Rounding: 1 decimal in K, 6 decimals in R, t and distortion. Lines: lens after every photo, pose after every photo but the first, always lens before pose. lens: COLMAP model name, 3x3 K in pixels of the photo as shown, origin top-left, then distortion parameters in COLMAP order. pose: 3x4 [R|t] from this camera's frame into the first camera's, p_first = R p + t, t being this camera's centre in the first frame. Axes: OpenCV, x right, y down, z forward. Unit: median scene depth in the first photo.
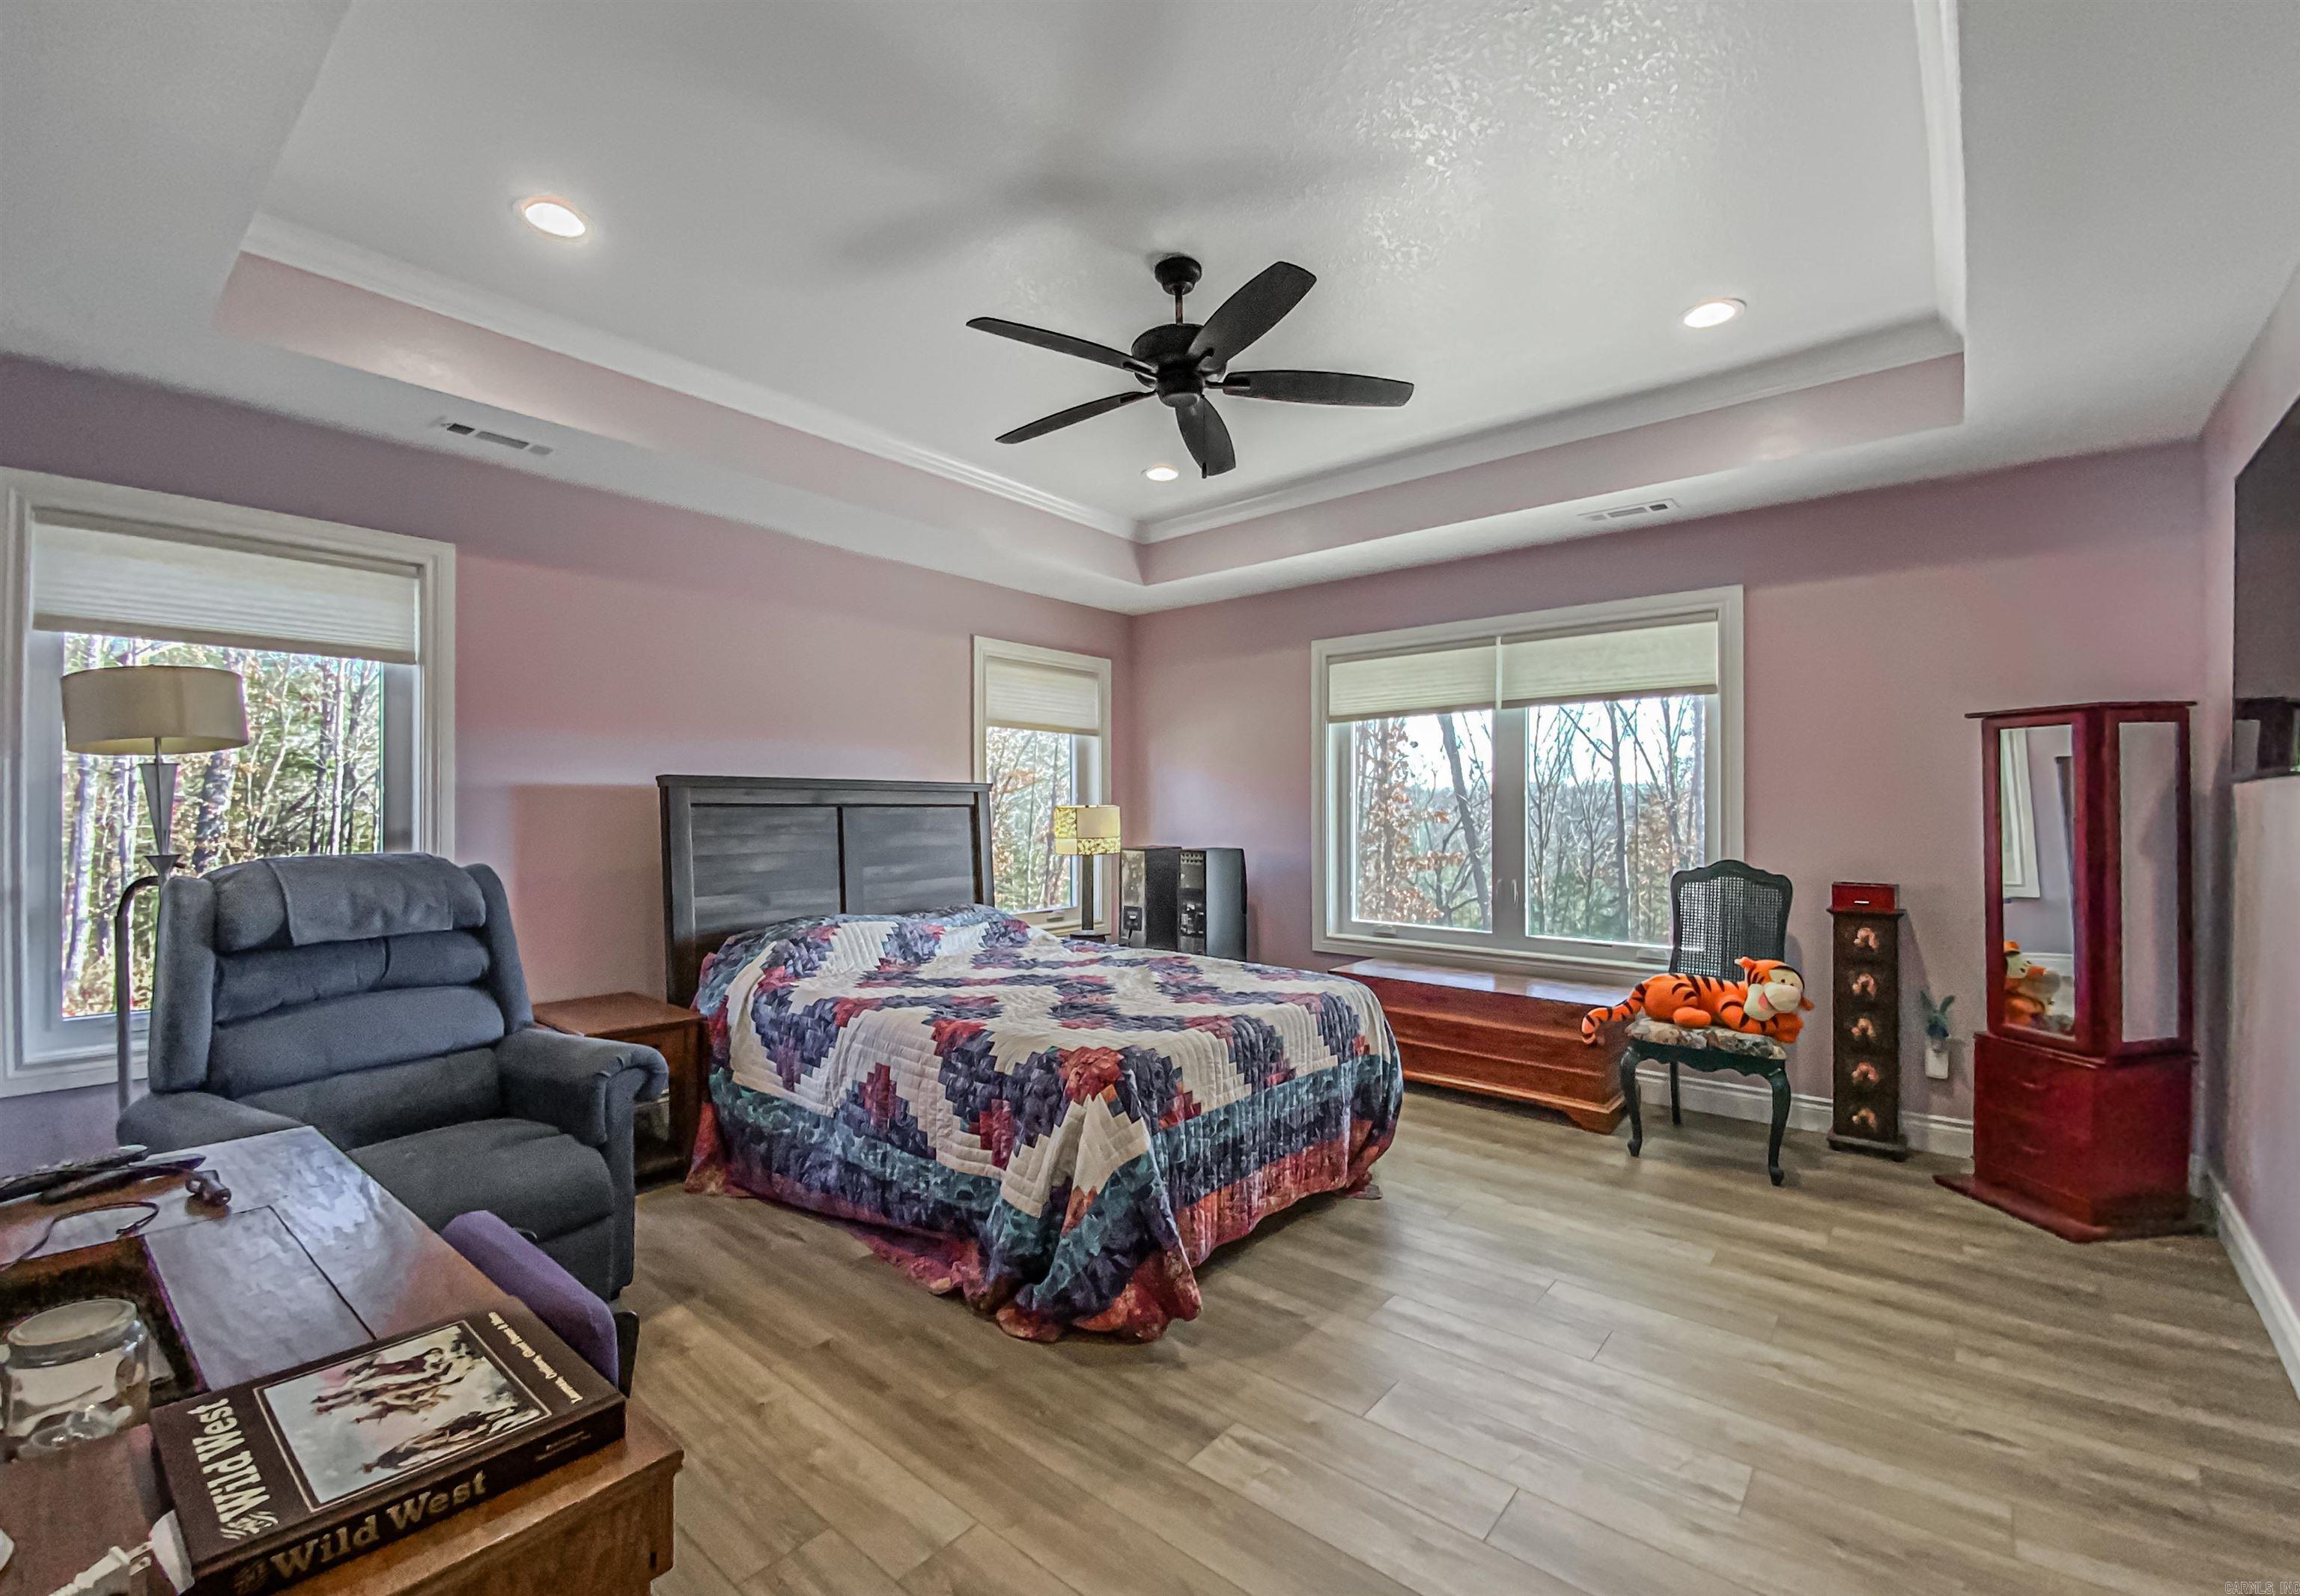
lens RADIAL K [[986.4, 0, 1150.0], [0, 986.4, 798.0], [0, 0, 1]] dist [0.001361, -0.000069]
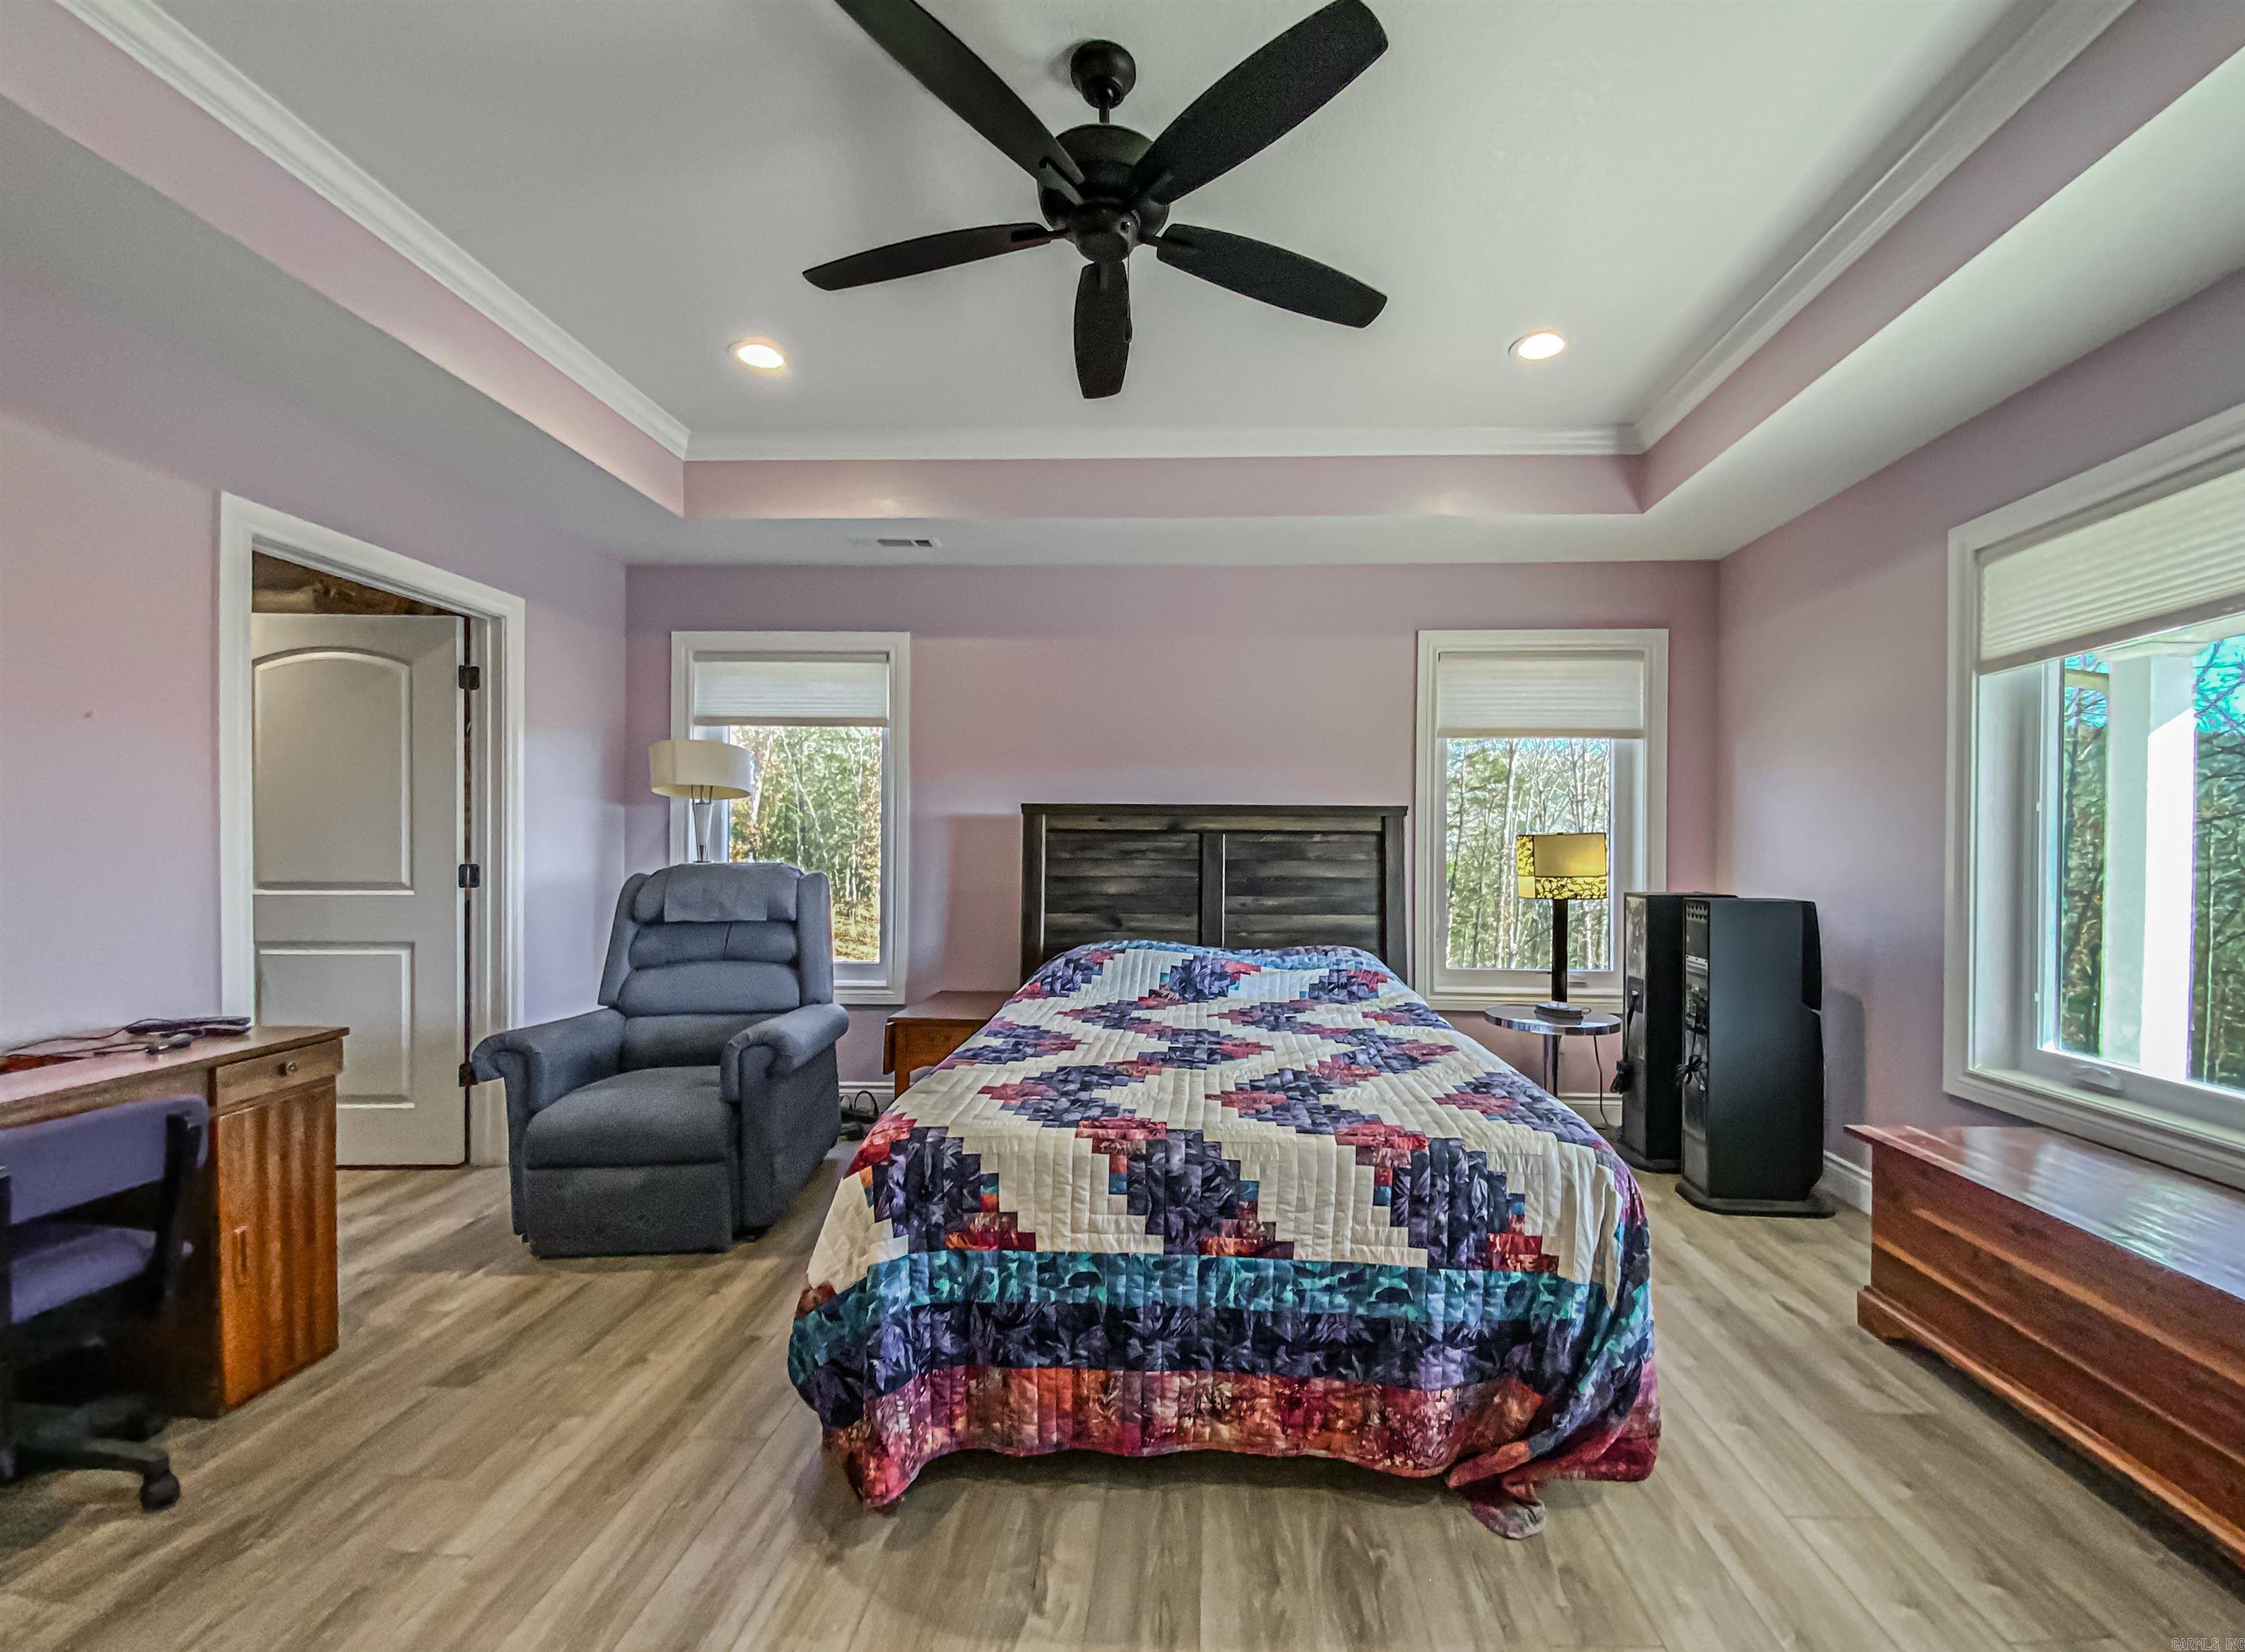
lens RADIAL K [[929.3, 0, 1127.6], [0, 929.3, 856.1], [0, 0, 1]] dist [-0.008265, -0.000101]
pose [[0.606094, 0.011851, -0.795305, 0.540230], [0.003289, 0.999843, 0.017406, 0.023346], [0.795386, -0.013165, 0.605960, 0.571283]]
